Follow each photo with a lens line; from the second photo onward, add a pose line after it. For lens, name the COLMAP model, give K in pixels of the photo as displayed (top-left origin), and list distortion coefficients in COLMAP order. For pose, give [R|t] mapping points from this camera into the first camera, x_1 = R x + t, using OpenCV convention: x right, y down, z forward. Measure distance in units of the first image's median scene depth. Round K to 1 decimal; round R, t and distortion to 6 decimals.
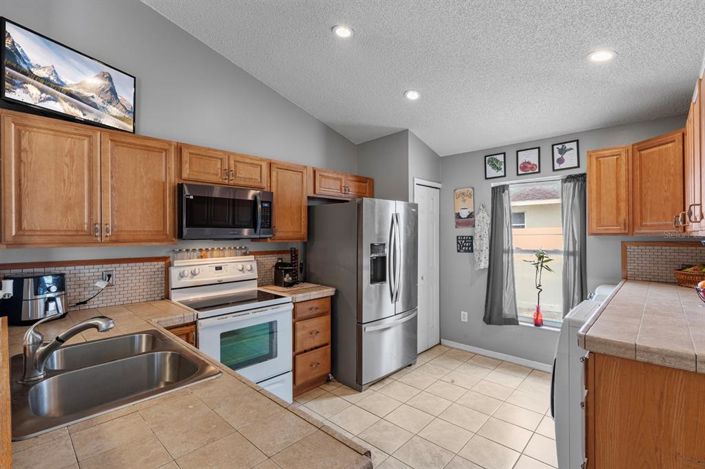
lens RADIAL K [[325.8, 0, 352.5], [0, 325.8, 234.5], [0, 0, 1]] dist [0.001920, 0.000587]
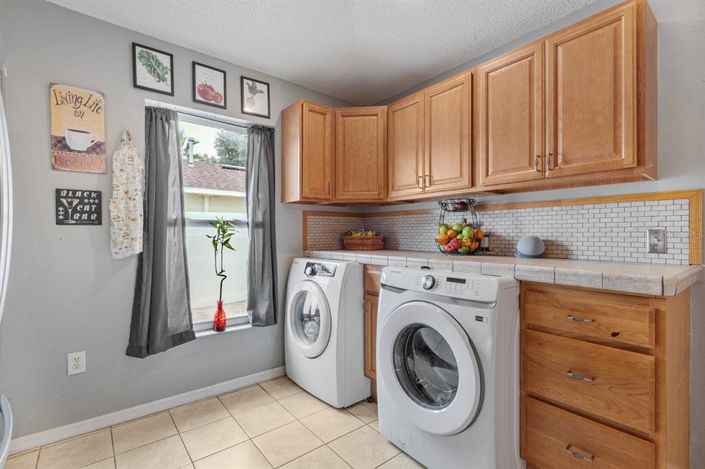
lens RADIAL K [[325.8, 0, 352.5], [0, 325.8, 234.5], [0, 0, 1]] dist [0.001920, 0.000587]
pose [[0.145320, 0.005171, 0.989371, -0.071563], [0.000020, 0.999986, -0.005230, 0.080681], [-0.989385, 0.000780, 0.145317, 0.616104]]
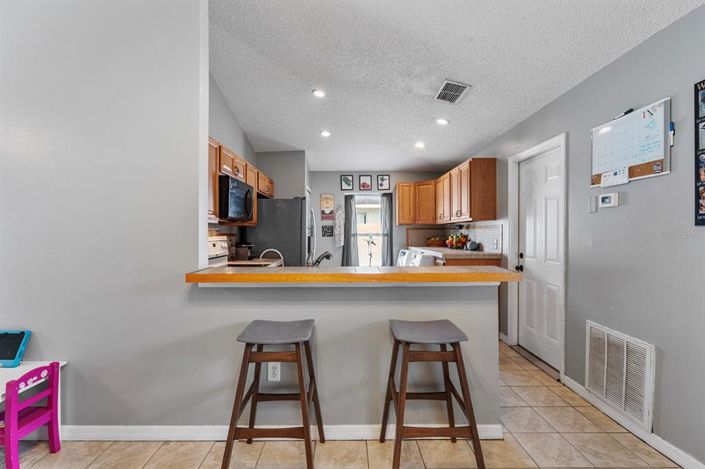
lens RADIAL K [[325.8, 0, 352.5], [0, 325.8, 234.5], [0, 0, 1]] dist [0.001920, 0.000587]
pose [[0.712358, -0.001026, 0.701816, -0.726706], [0.002130, 0.999997, -0.000700, 0.053096], [-0.701813, 0.001993, 0.712358, -0.186824]]
